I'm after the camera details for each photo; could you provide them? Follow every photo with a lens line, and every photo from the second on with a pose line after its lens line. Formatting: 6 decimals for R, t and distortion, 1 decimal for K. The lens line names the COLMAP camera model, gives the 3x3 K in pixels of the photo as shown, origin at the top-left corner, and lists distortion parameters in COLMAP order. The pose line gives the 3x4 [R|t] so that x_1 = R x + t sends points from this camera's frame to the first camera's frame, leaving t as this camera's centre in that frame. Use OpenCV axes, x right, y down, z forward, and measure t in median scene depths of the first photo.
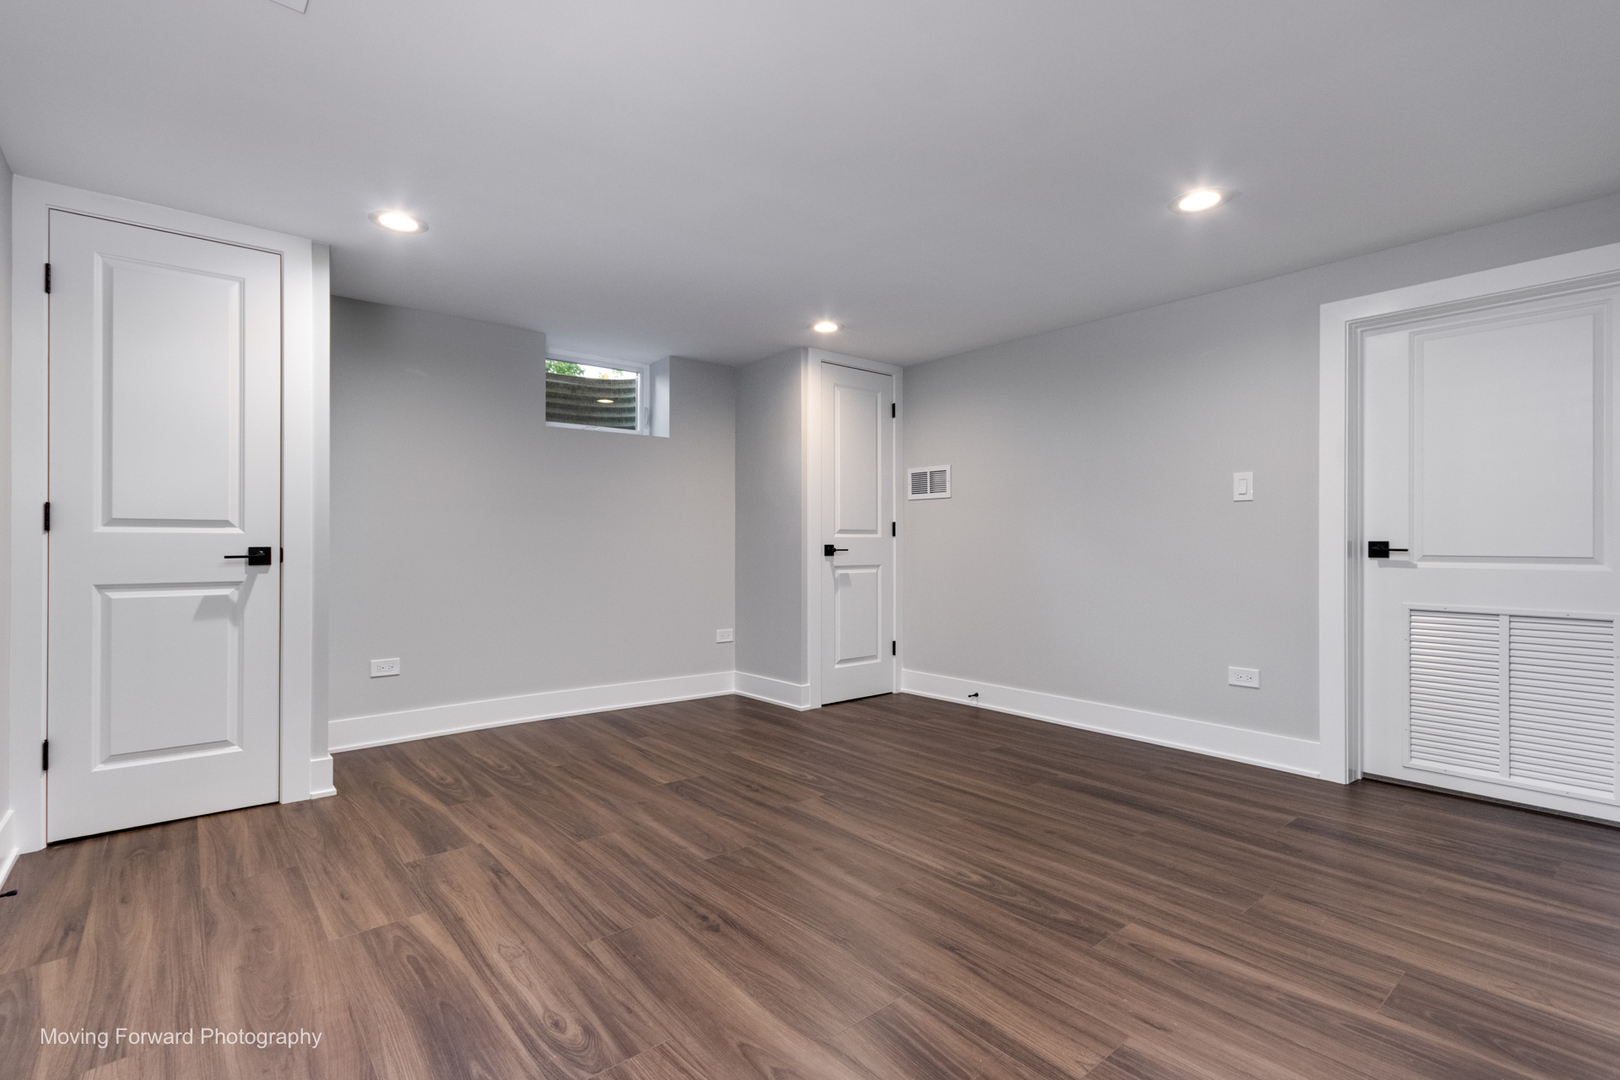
lens RADIAL K [[754.2, 0, 812.3], [0, 754.2, 538.6], [0, 0, 1]] dist [0.001578, 0.000006]
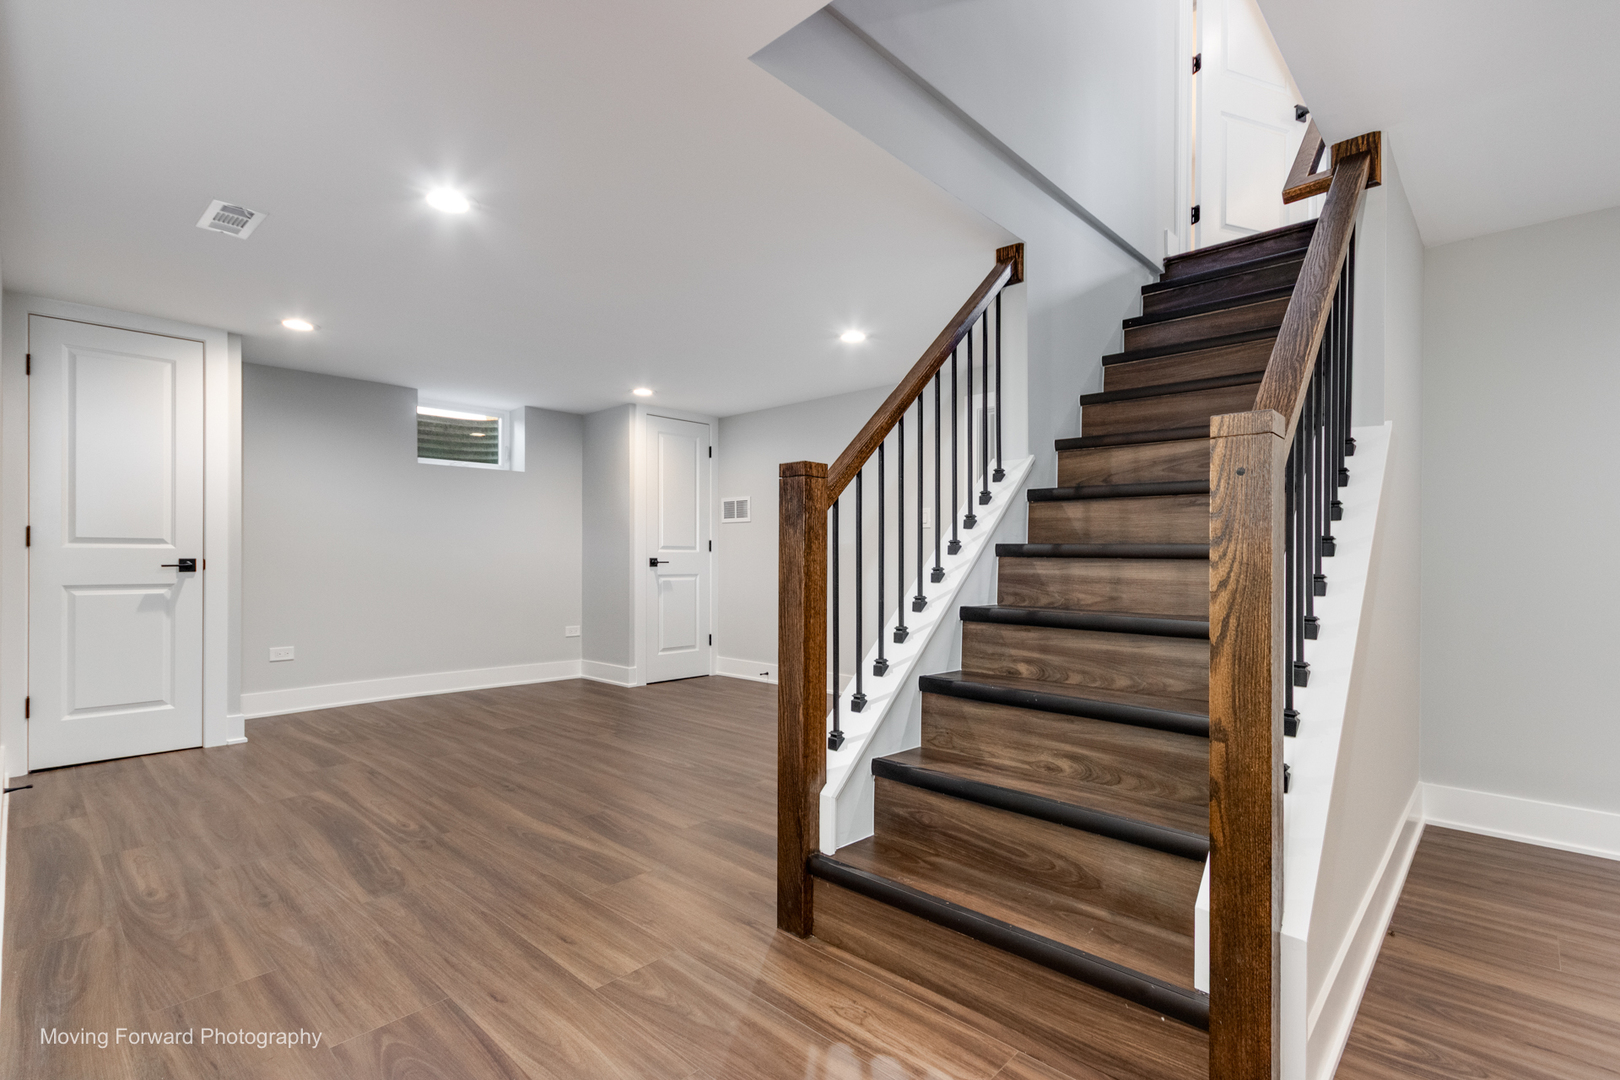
lens RADIAL K [[751.7, 0, 813.5], [0, 751.7, 557.8], [0, 0, 1]] dist [0.000793, 0.000081]
pose [[0.992537, 0.002567, 0.121919, 0.137547], [-0.003437, 0.999970, 0.006926, -0.002021], [-0.121898, -0.007293, 0.992516, -0.299586]]
